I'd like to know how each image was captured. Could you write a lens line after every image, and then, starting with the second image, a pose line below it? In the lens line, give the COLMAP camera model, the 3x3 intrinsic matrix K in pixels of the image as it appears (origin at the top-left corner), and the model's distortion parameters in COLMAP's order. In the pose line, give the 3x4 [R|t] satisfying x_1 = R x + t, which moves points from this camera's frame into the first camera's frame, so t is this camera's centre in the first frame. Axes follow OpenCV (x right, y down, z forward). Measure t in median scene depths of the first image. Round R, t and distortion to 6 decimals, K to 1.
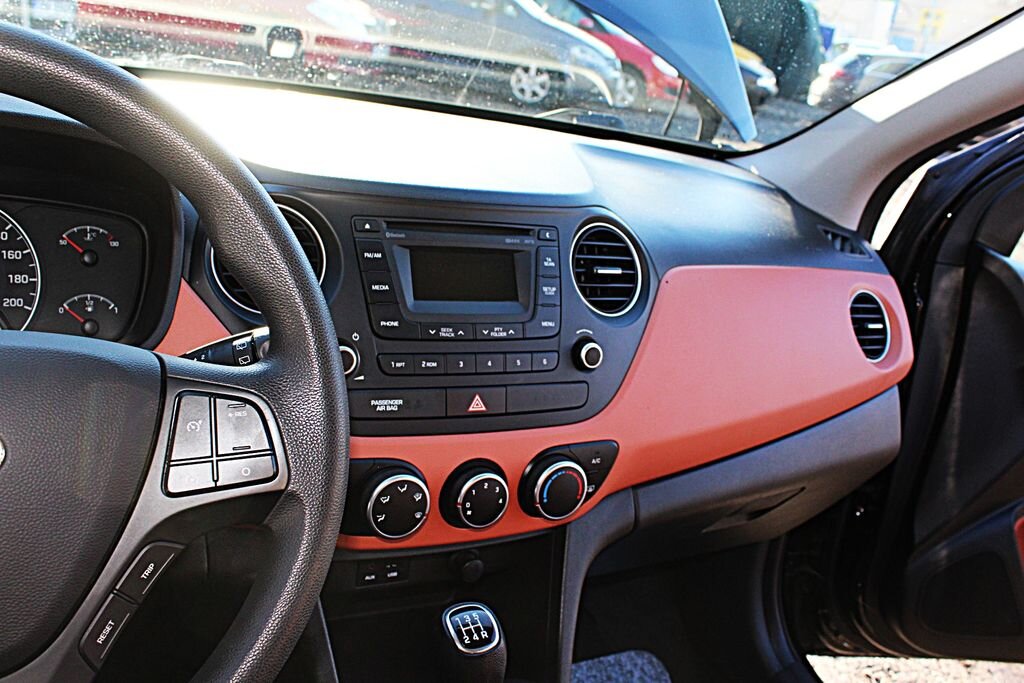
lens RADIAL K [[981.8, 0, 528.3], [0, 981.8, 361.0], [0, 0, 1]] dist [-0.090203, 0.000000]
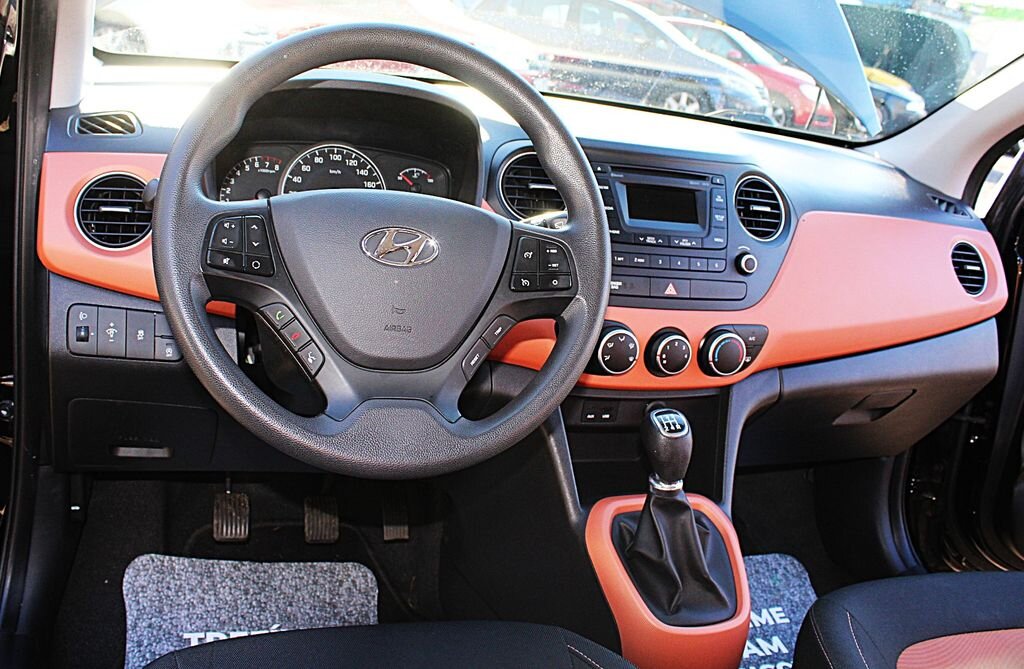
lens RADIAL K [[989.4, 0, 511.4], [0, 989.4, 305.1], [0, 0, 1]] dist [-0.094003, 0.000000]
pose [[0.986908, 0.012148, -0.160825, -0.046907], [-0.026413, 0.995870, -0.086862, 0.192335], [0.159106, 0.089973, 0.983153, -0.466614]]
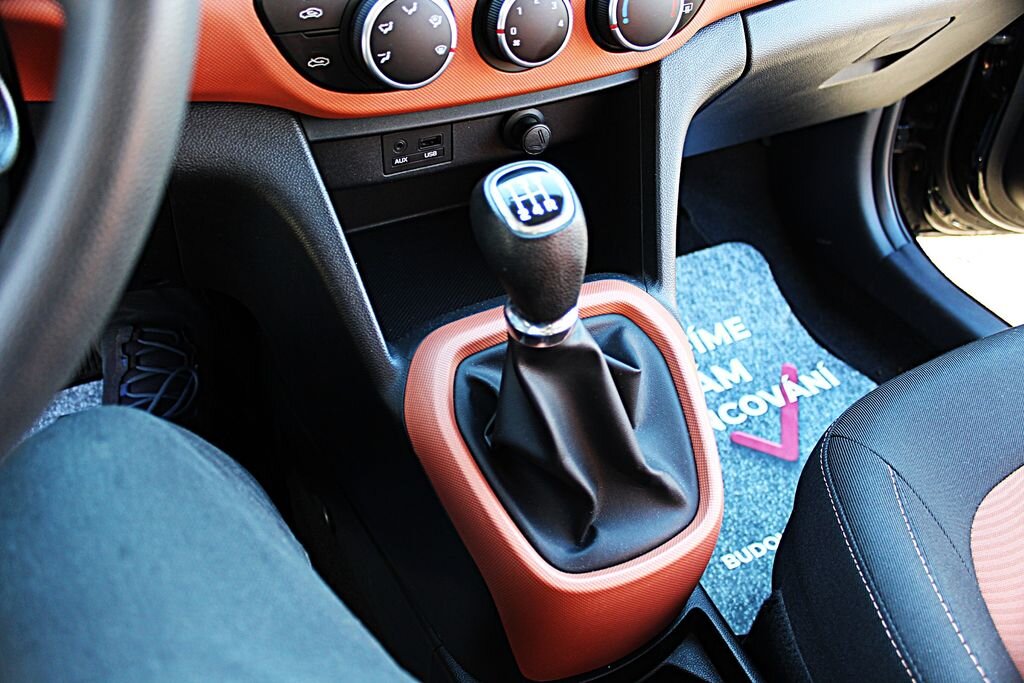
lens RADIAL K [[850.8, 0, 515.9], [0, 850.8, 342.7], [0, 0, 1]] dist [-0.121880, 0.009405]
pose [[0.989639, -0.071818, -0.124327, -0.002664], [0.112364, 0.926456, 0.359241, 0.130178], [0.089384, -0.369488, 0.924926, 0.354770]]
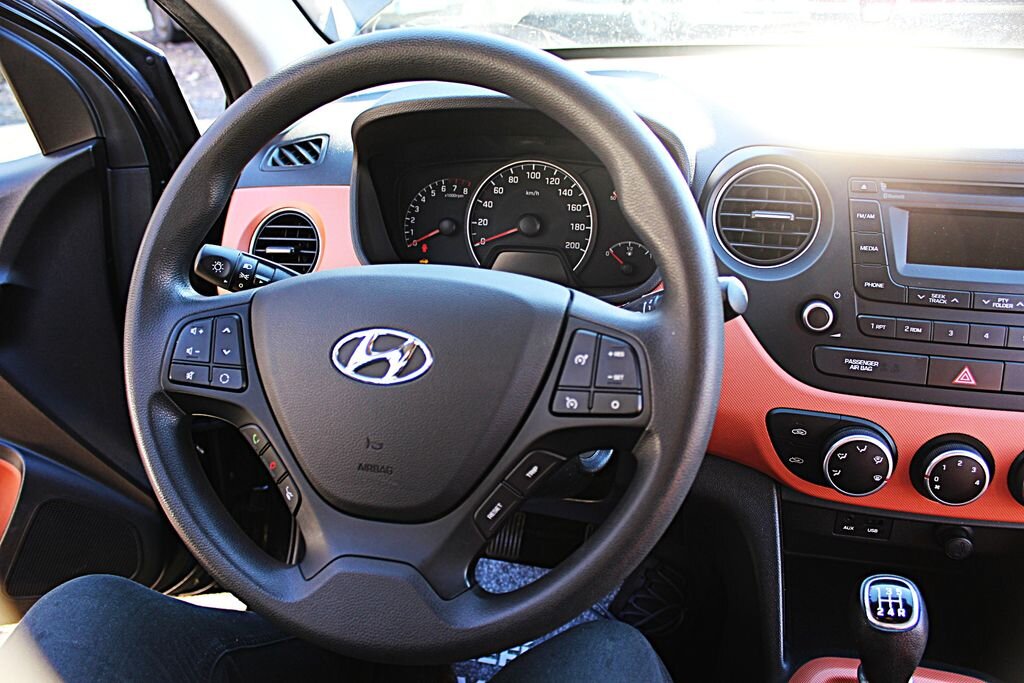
lens RADIAL K [[858.4, 0, 511.4], [0, 858.4, 348.5], [0, 0, 1]] dist [-0.122626, 0.074056]
pose [[0.707889, 0.123310, -0.695477, 0.184588], [-0.081978, 0.992332, 0.092503, -0.020638], [0.701550, -0.008468, 0.712570, 0.115067]]
